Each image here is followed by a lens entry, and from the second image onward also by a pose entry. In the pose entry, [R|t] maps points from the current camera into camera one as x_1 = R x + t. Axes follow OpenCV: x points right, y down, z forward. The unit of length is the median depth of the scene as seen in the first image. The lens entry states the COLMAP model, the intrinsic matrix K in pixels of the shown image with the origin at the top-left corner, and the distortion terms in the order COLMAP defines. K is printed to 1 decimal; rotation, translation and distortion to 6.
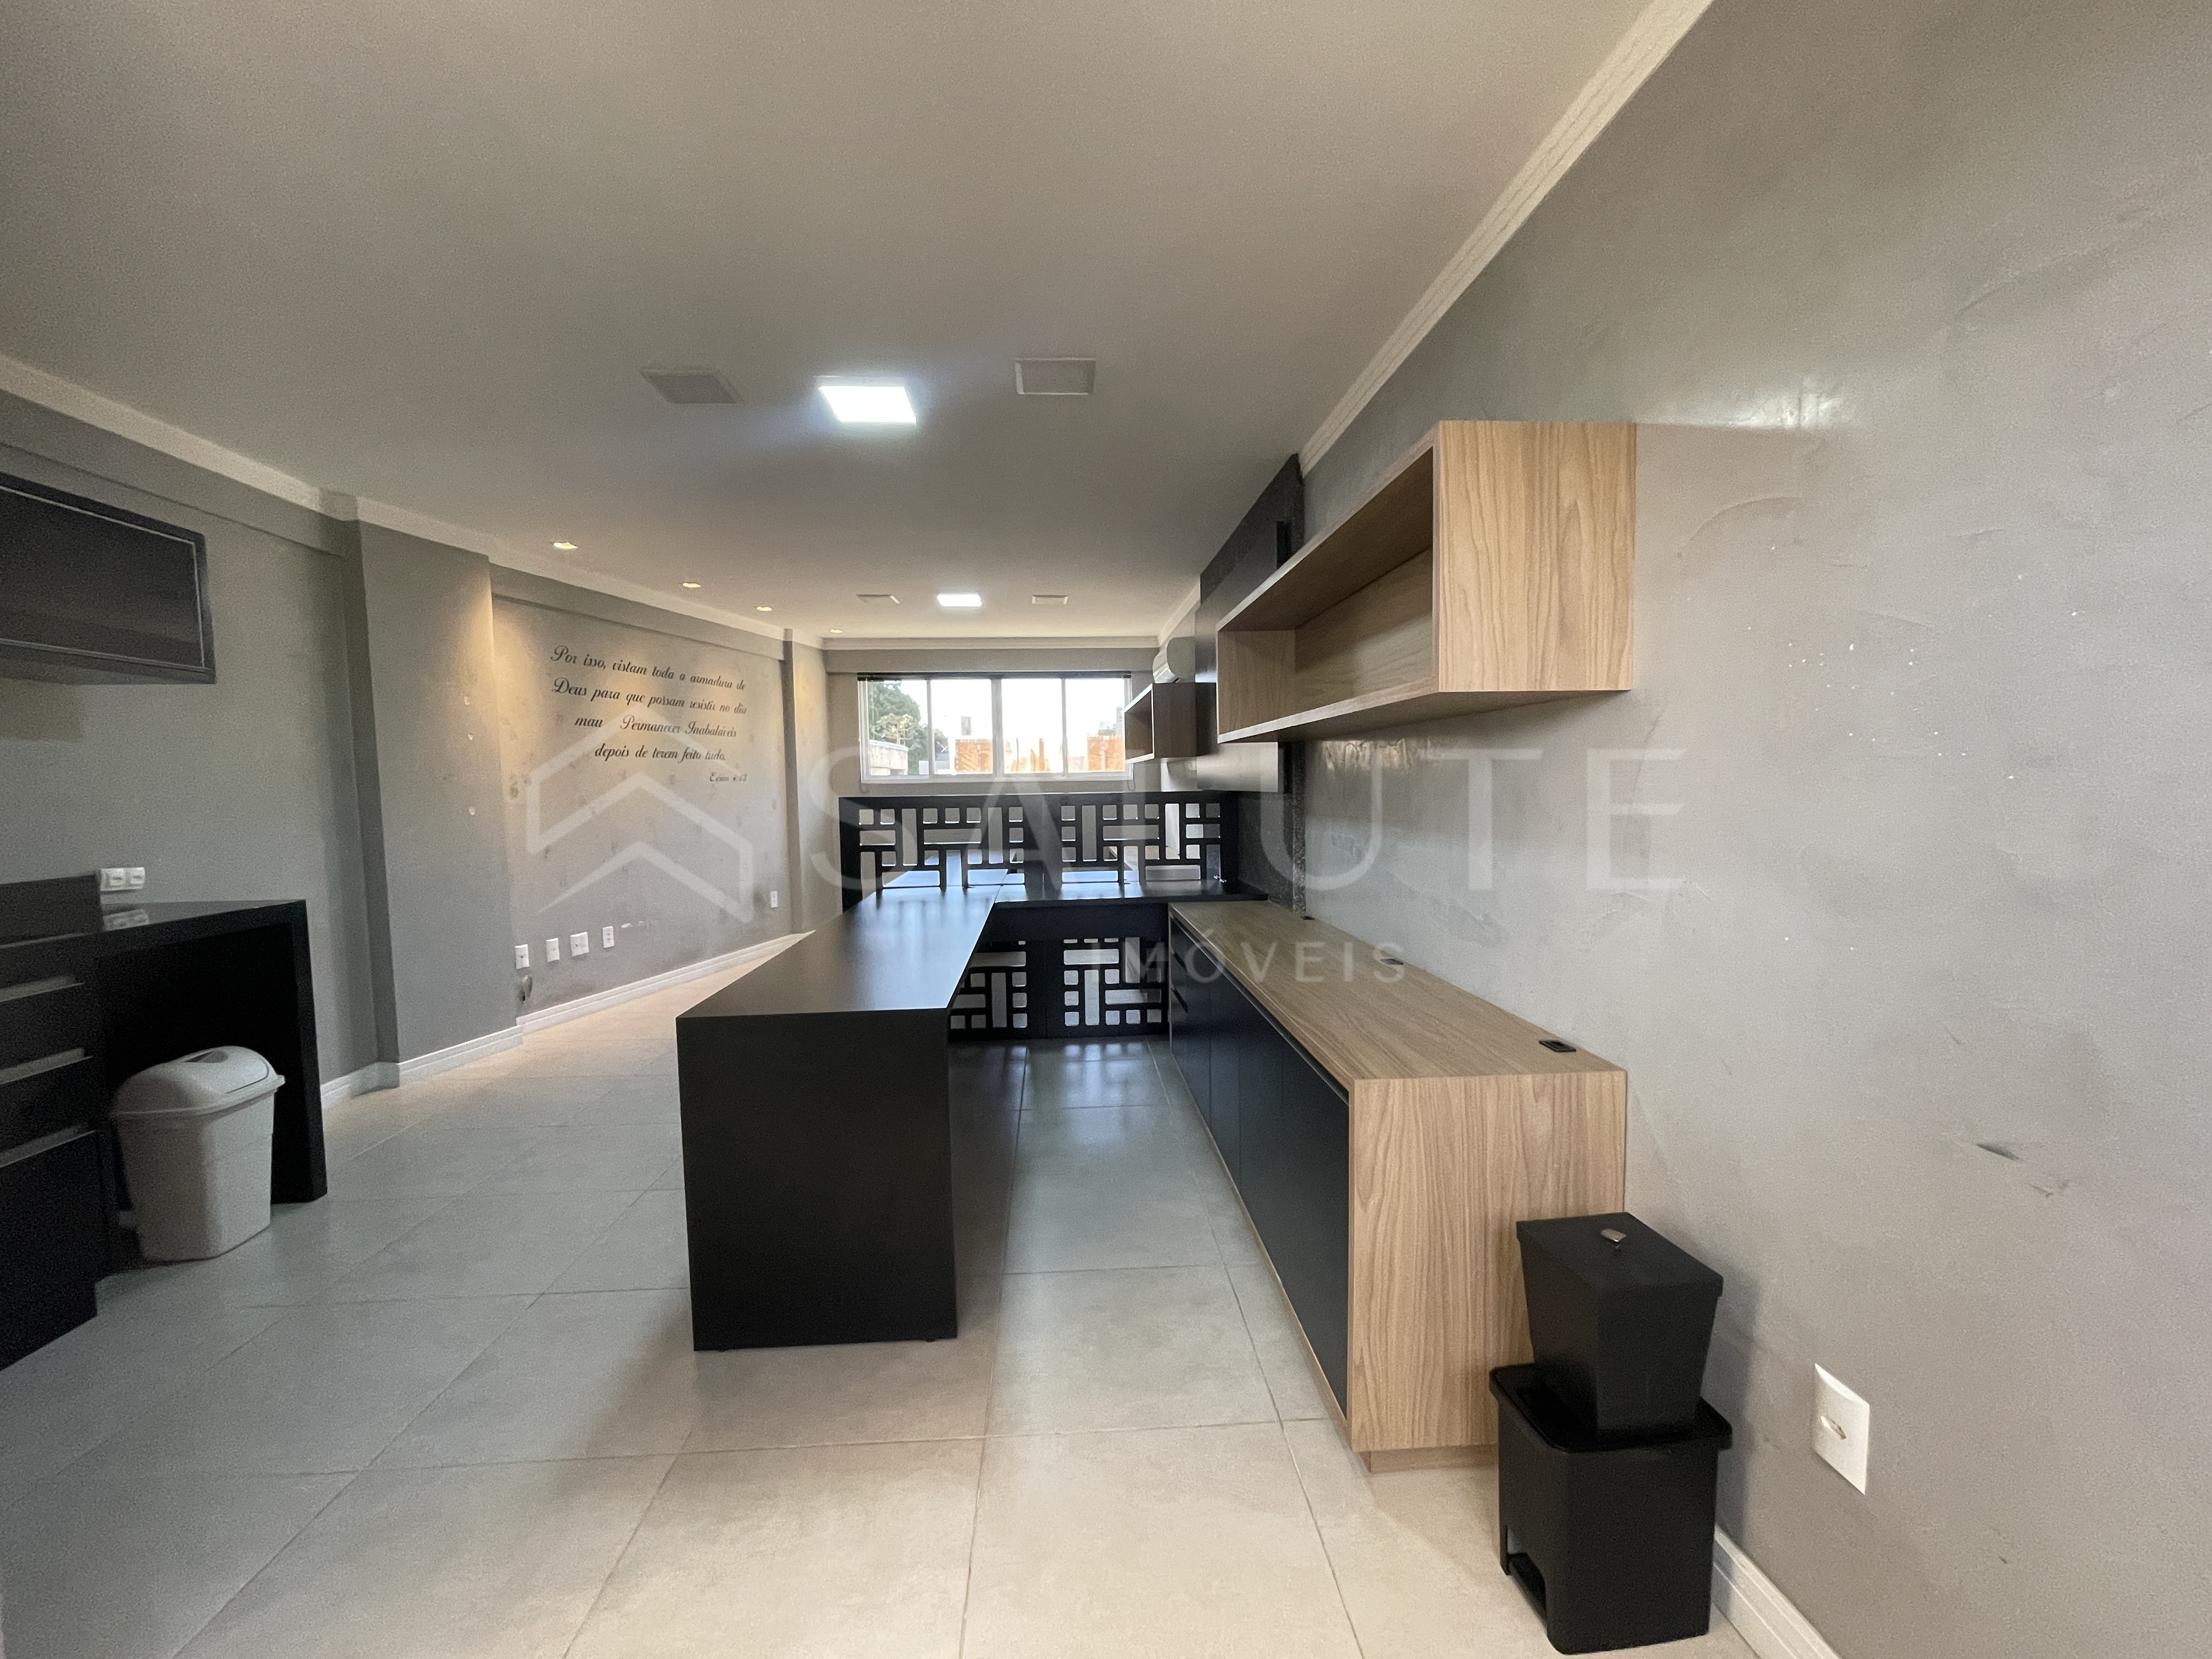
lens RADIAL K [[882.1, 0, 1099.3], [0, 882.1, 844.5], [0, 0, 1]] dist [0.000220, 0.000132]
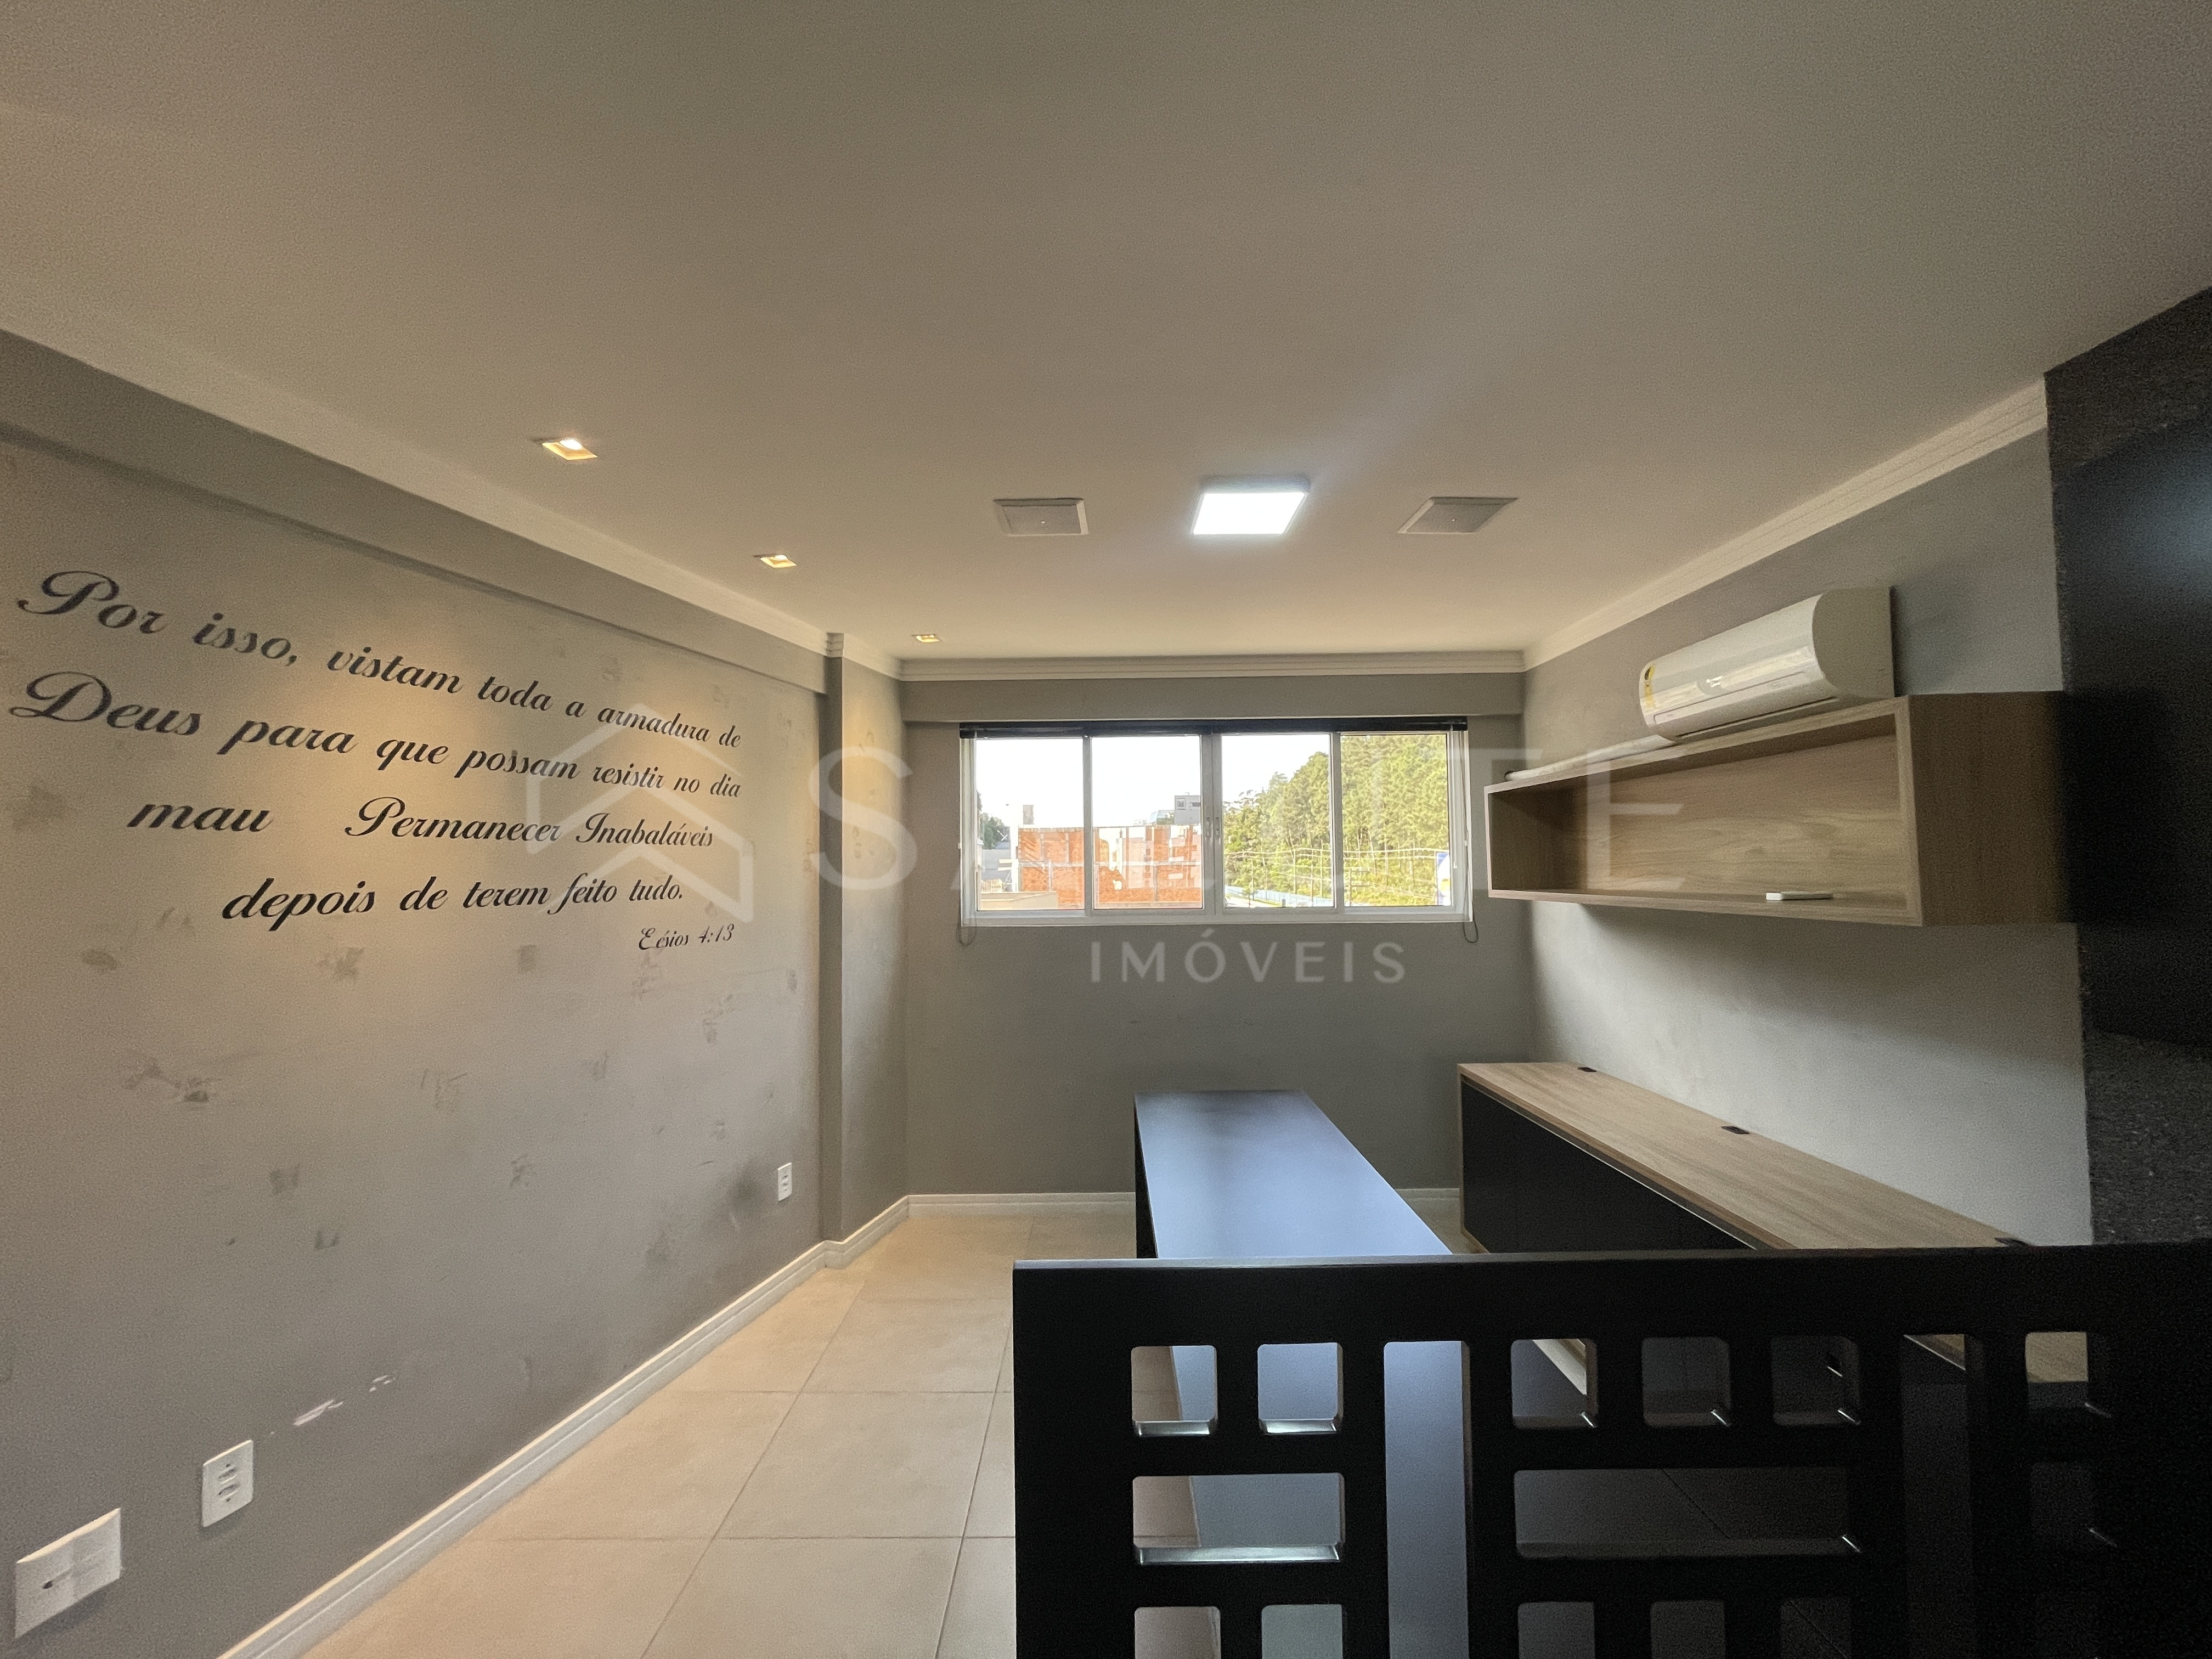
lens RADIAL K [[893.8, 0, 1099.9], [0, 893.8, 842.5], [0, 0, 1]] dist [-0.009465, 0.007970]
pose [[0.997834, 0.001504, -0.065759, -0.215720], [-0.008196, 0.994789, -0.101621, -0.094158], [0.065264, 0.101940, 0.992647, 0.663893]]
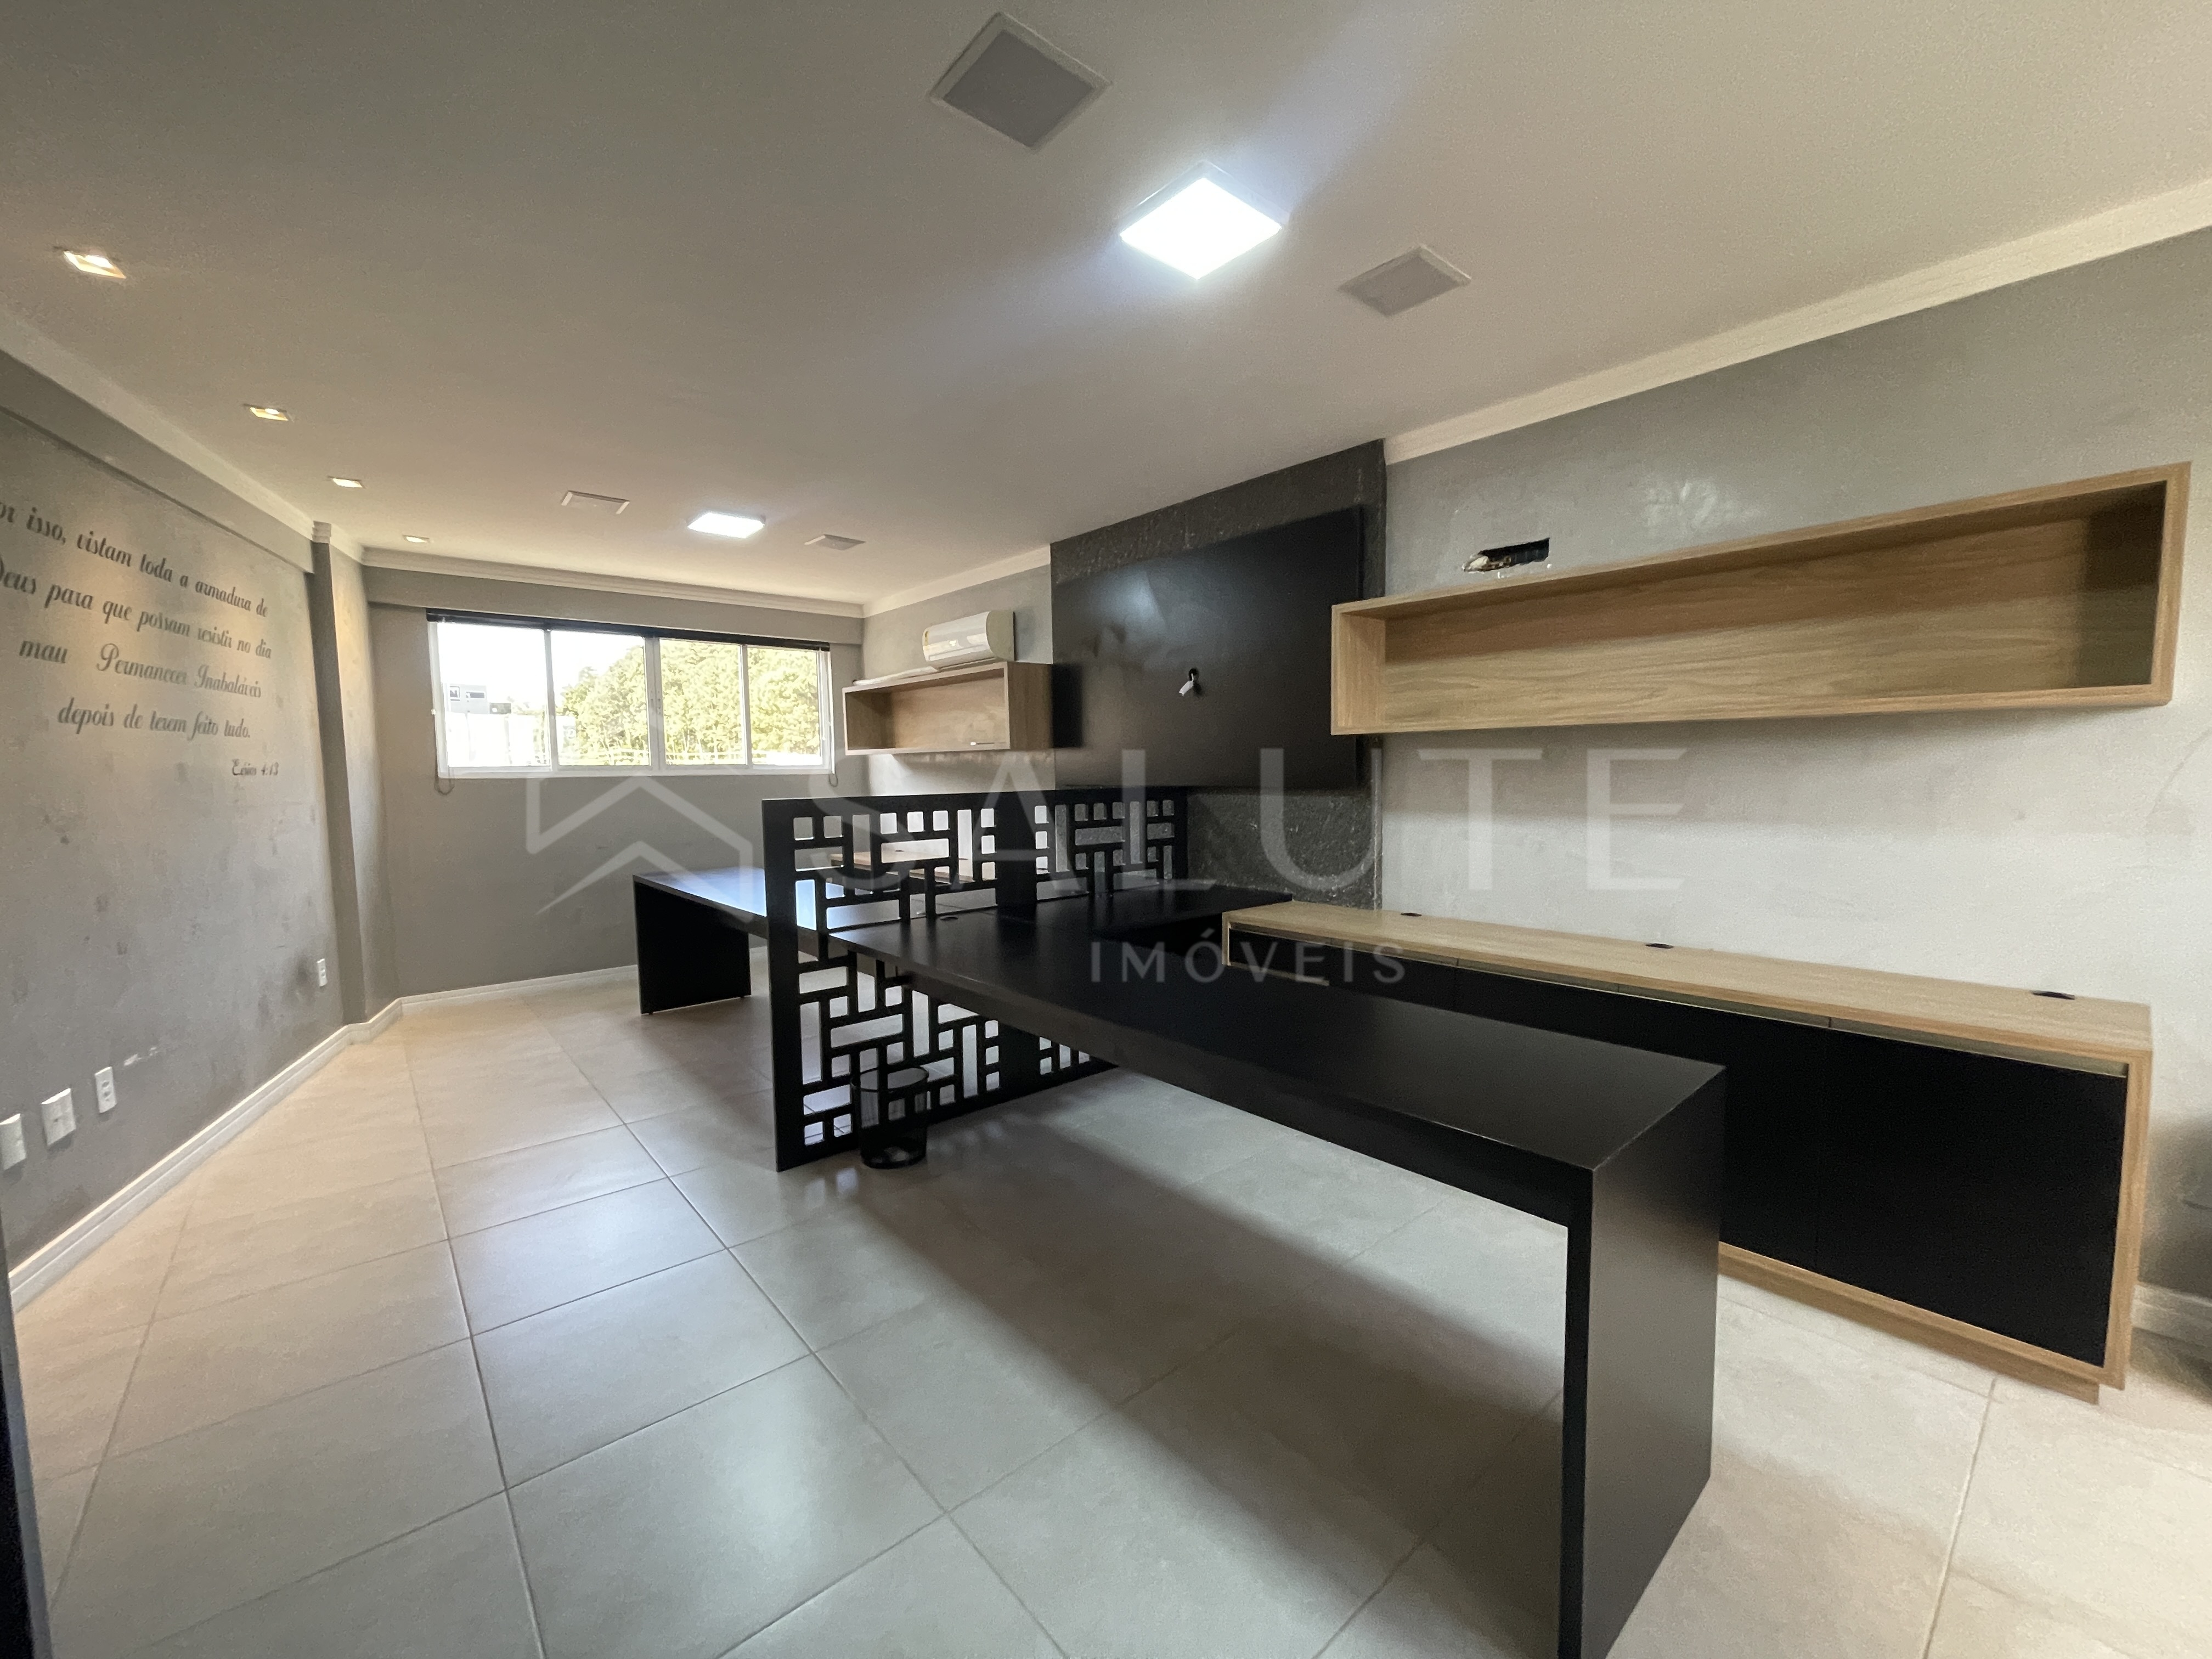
lens RADIAL K [[893.8, 0, 1099.9], [0, 893.8, 842.5], [0, 0, 1]] dist [-0.009465, 0.007970]
pose [[0.795415, -0.044622, 0.604420, -0.402529], [0.042483, 0.998938, 0.017841, -0.018620], [-0.604574, 0.011487, 0.796466, 0.256203]]
